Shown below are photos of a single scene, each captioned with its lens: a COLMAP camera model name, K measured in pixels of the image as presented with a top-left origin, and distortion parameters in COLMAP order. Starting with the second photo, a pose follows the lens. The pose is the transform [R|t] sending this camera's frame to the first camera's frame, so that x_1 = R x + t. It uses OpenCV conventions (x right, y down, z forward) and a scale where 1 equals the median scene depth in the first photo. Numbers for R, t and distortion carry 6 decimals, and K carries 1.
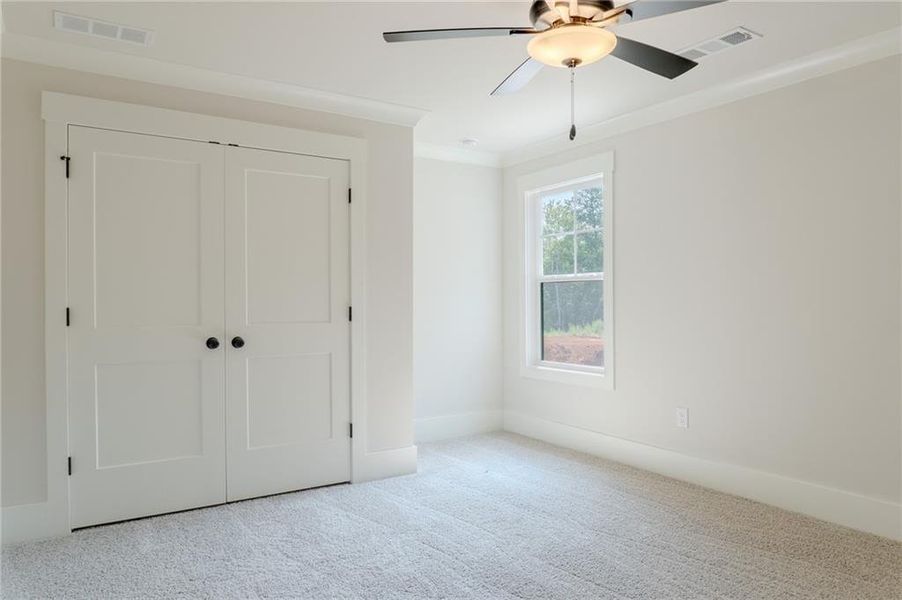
lens RADIAL K [[640.9, 0, 450.3], [0, 640.9, 305.3], [0, 0, 1]] dist [-0.008804, -0.010668]
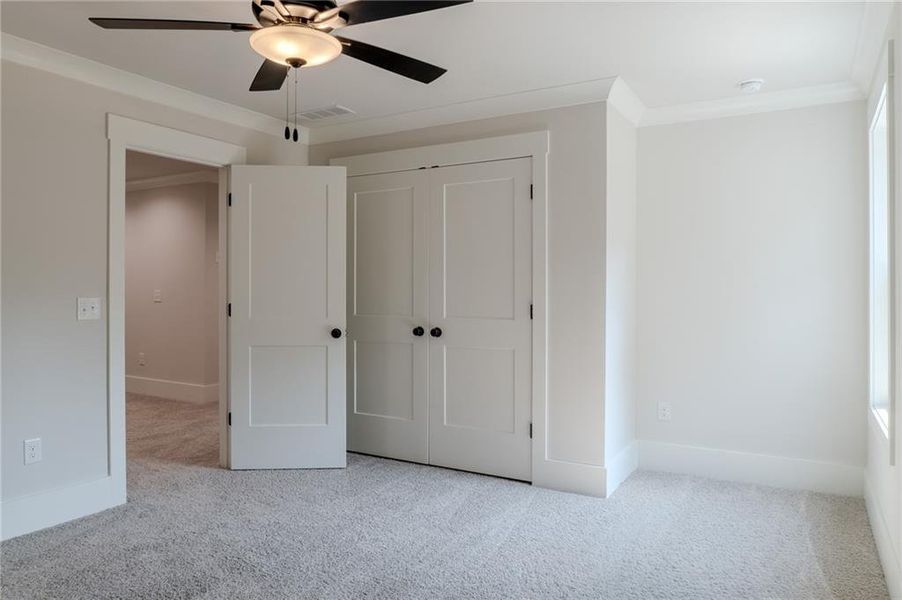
lens RADIAL K [[640.9, 0, 449.5], [0, 640.9, 291.2], [0, 0, 1]] dist [-0.008804, -0.010668]
pose [[0.415844, 0.004022, -0.909427, 0.741008], [-0.014722, 0.999889, -0.002310, -0.015216], [0.909317, 0.014349, 0.415857, 0.514207]]
